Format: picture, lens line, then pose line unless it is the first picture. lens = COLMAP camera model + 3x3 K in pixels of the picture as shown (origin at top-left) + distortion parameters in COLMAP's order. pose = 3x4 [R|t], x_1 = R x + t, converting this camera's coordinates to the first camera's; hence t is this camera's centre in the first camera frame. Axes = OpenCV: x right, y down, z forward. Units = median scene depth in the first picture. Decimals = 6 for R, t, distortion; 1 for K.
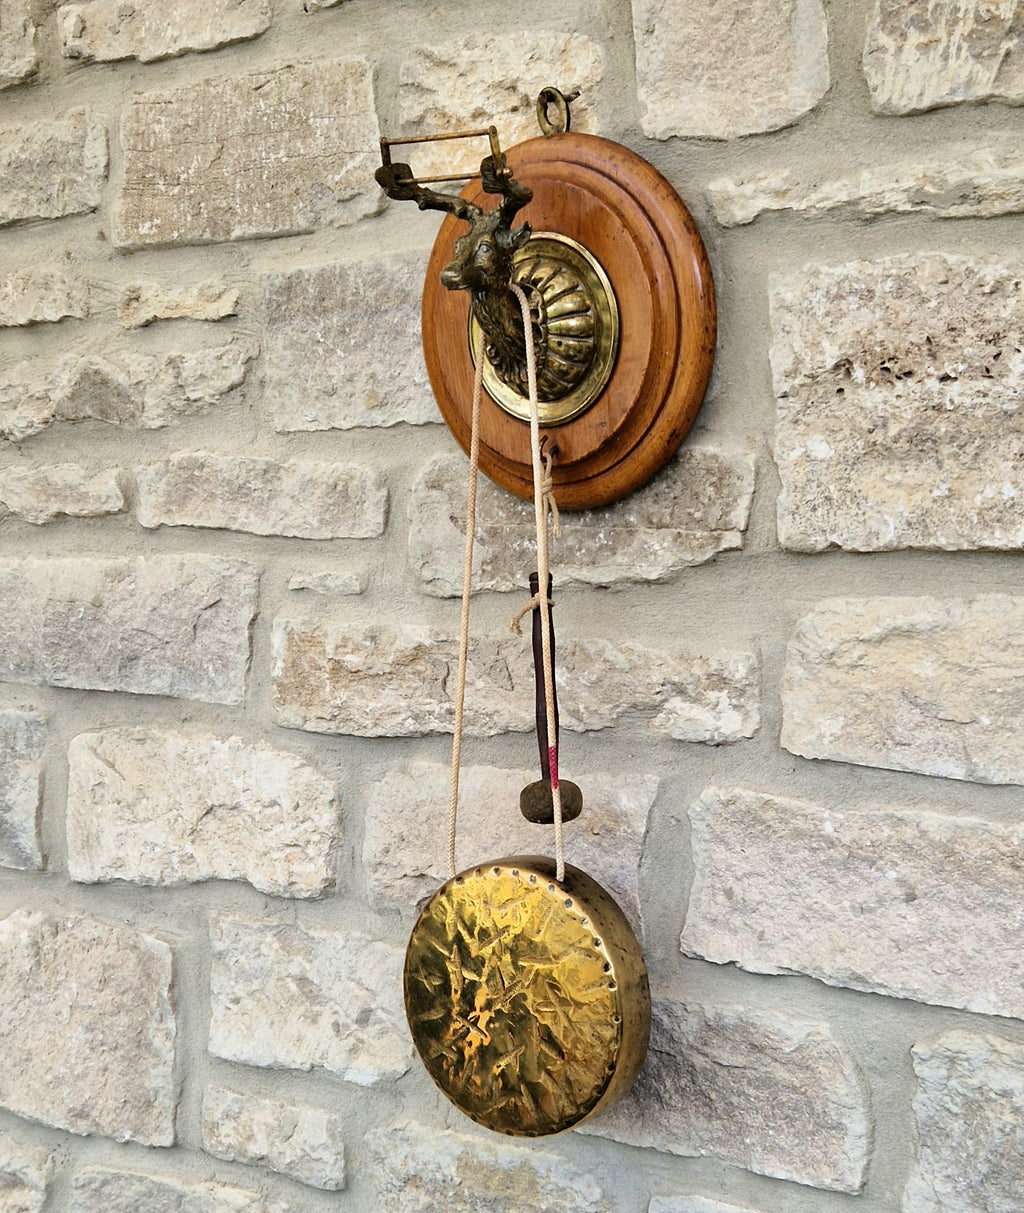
lens RADIAL K [[1972.7, 0, 535.3], [0, 1972.7, 704.8], [0, 0, 1]] dist [0.080895, 0.000000]
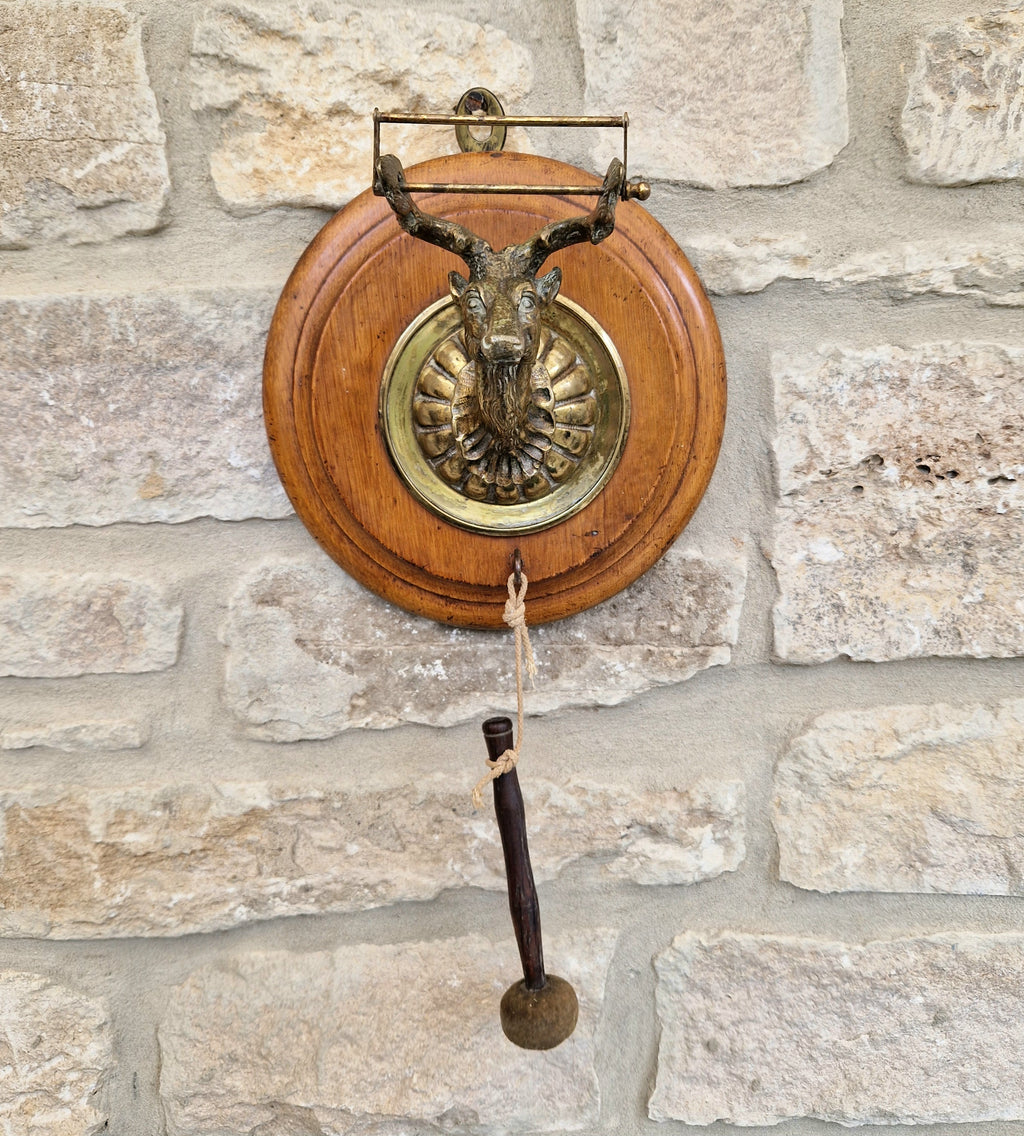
lens RADIAL K [[1011.8, 0, 516.6], [0, 1011.8, 543.3], [0, 0, 1]] dist [0.053941, -0.061614]
pose [[0.777938, -0.083902, 0.622714, -0.236059], [0.076273, 0.996326, 0.038957, -0.153216], [-0.623695, 0.017190, 0.781479, 0.692438]]
